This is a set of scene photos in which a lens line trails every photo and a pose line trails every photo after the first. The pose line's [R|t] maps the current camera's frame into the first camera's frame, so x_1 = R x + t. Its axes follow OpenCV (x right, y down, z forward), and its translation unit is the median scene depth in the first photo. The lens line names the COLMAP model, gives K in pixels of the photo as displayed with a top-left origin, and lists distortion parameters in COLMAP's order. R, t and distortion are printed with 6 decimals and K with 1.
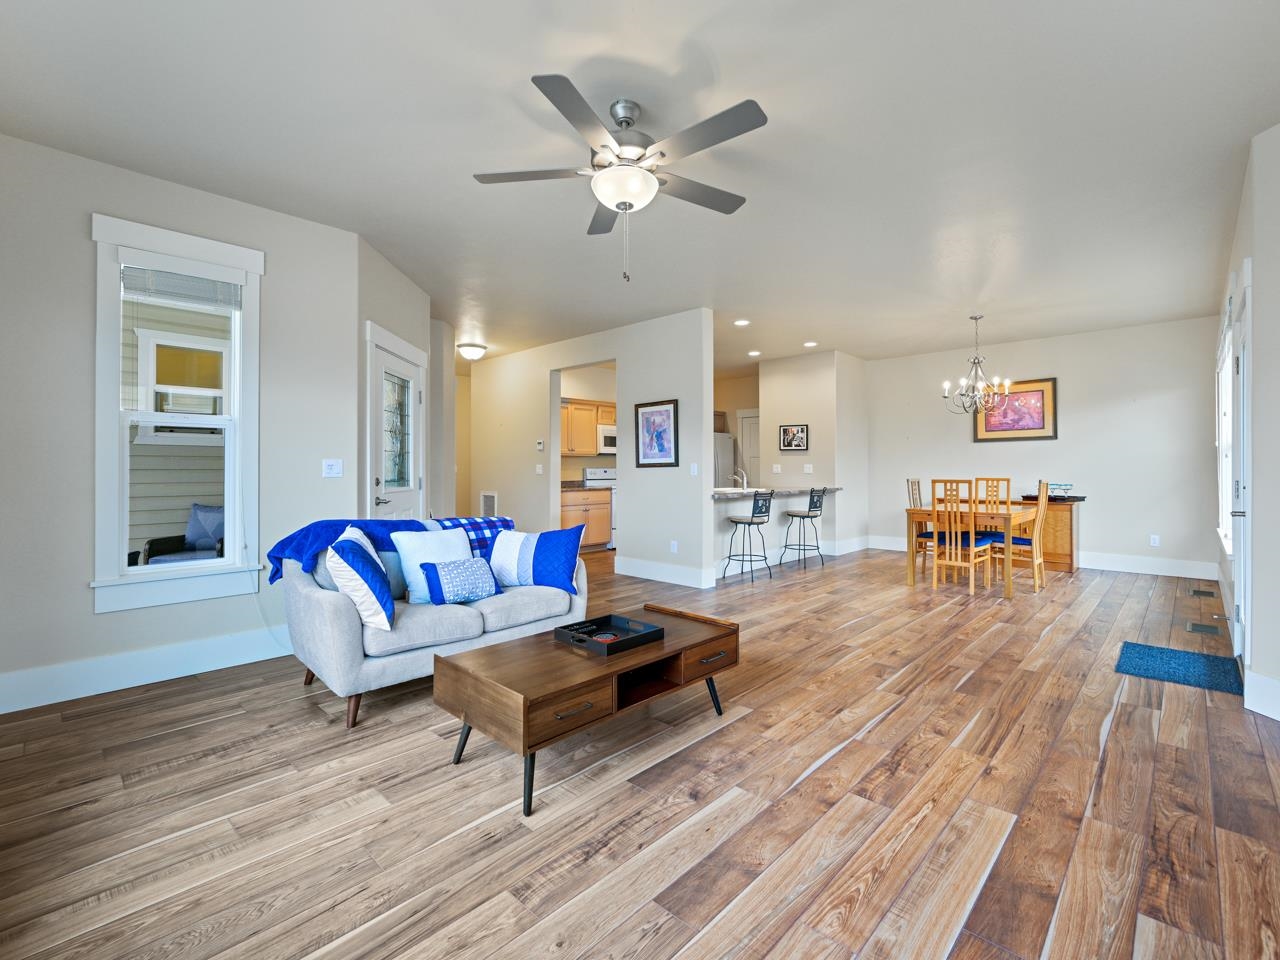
lens RADIAL K [[579.7, 0, 638.6], [0, 579.7, 470.5], [0, 0, 1]] dist [-0.006659, 0.001305]
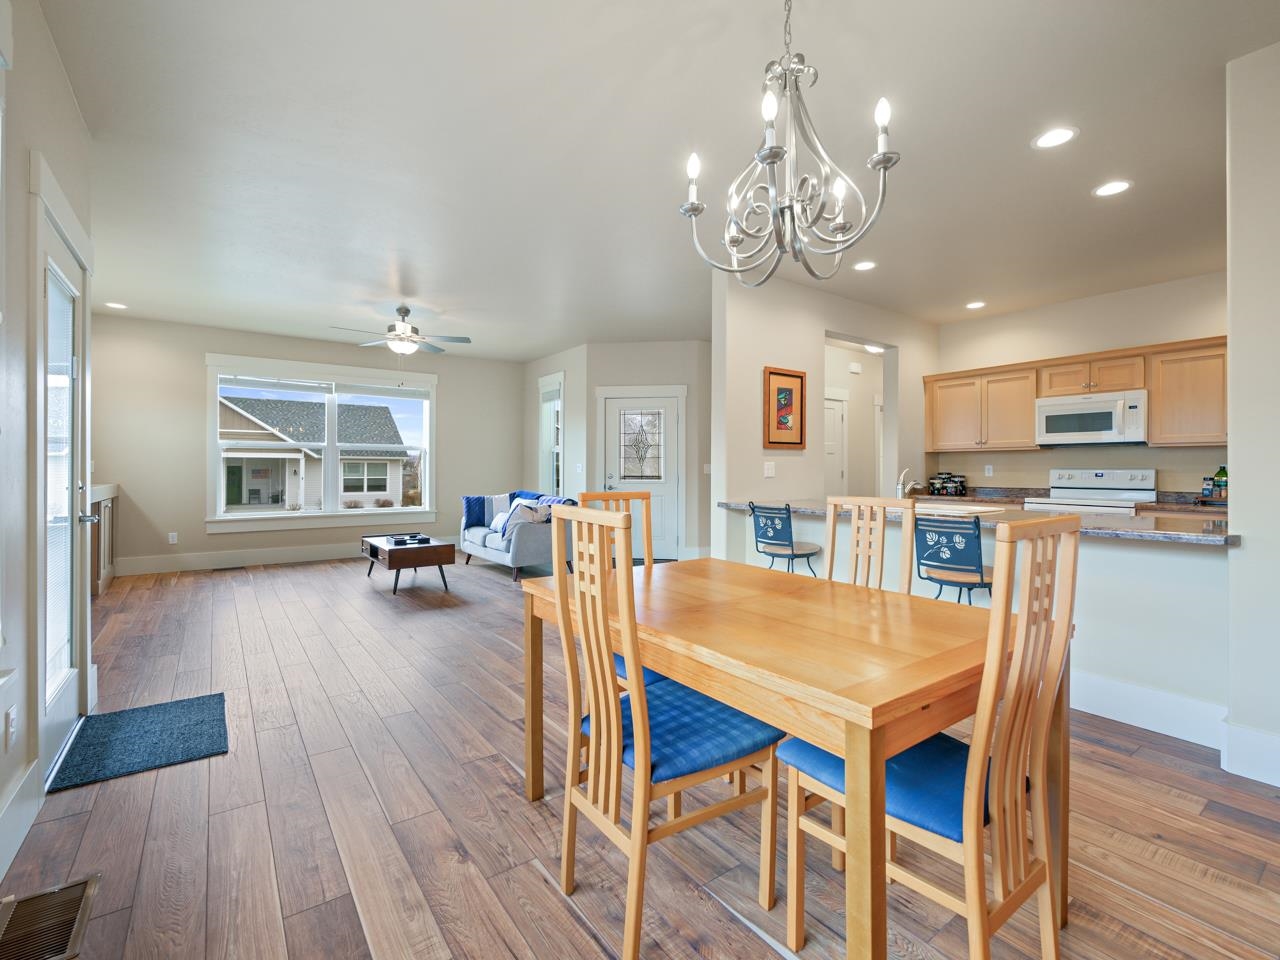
lens RADIAL K [[579.7, 0, 636.8], [0, 579.7, 464.7], [0, 0, 1]] dist [-0.006659, 0.001305]
pose [[-0.174498, -0.007997, -0.984625, 0.758161], [-0.007695, 0.999948, -0.006758, -0.001600], [0.984628, 0.006397, -0.174550, 0.848408]]
